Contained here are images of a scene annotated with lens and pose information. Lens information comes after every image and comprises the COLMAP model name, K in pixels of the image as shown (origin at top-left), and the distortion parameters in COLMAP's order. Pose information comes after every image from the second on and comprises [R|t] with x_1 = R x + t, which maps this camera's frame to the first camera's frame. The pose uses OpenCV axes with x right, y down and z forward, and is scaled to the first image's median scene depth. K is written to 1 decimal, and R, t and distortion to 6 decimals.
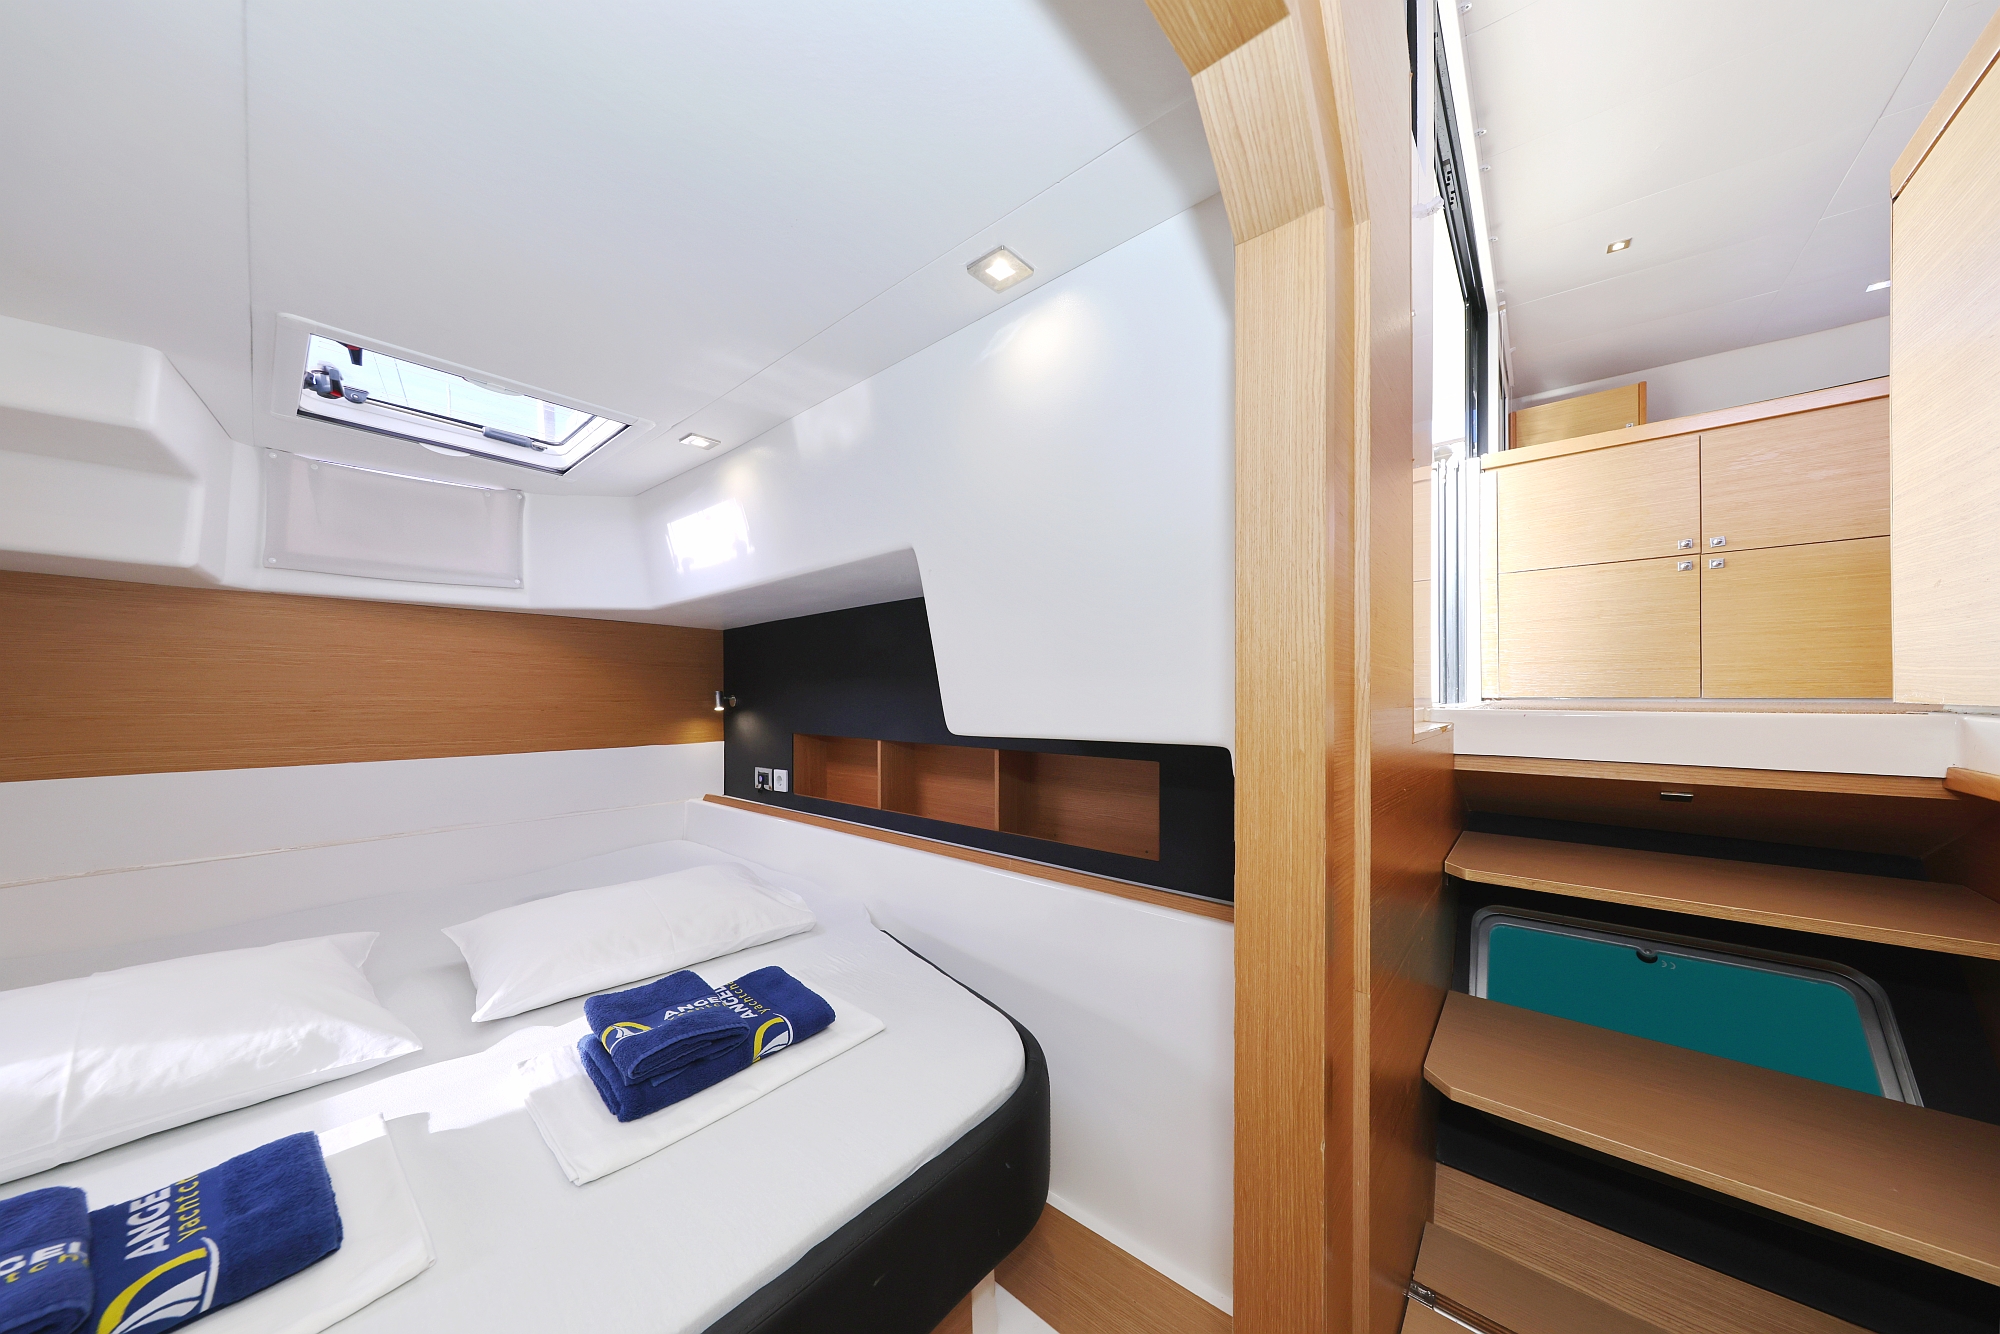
lens RADIAL K [[632.8, 0, 1083.4], [0, 632.8, 671.0], [0, 0, 1]] dist [0.001844, -0.001071]
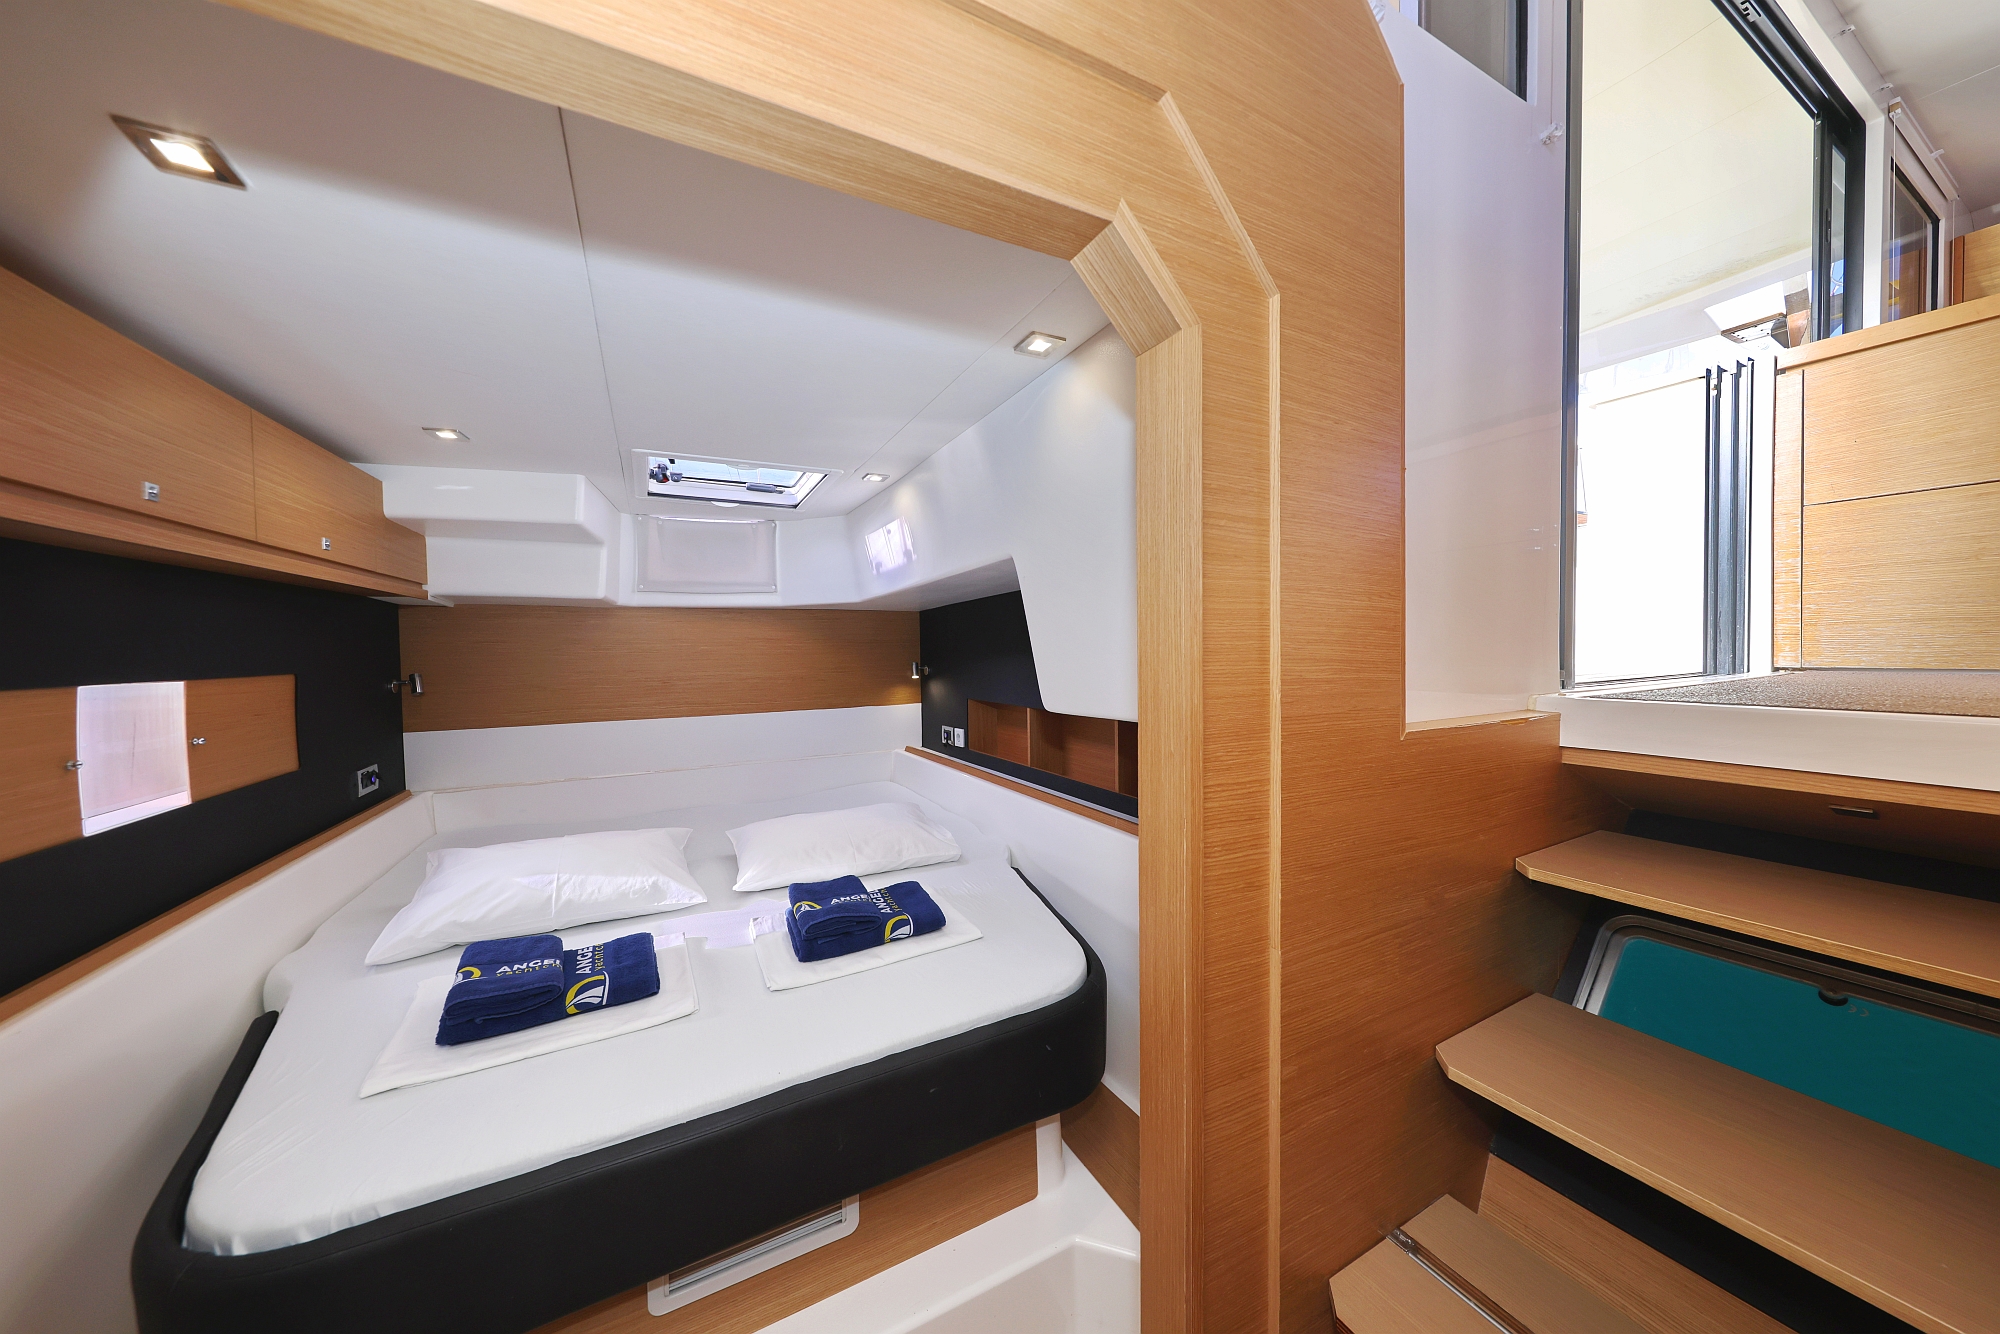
lens RADIAL K [[673.4, 0, 1090.7], [0, 673.4, 640.0], [0, 0, 1]] dist [-0.002559, 0.000284]
pose [[0.939677, -0.005466, -0.342019, 0.354621], [0.015218, 0.999550, 0.025835, -0.076041], [0.341724, -0.029481, 0.939338, -0.196799]]
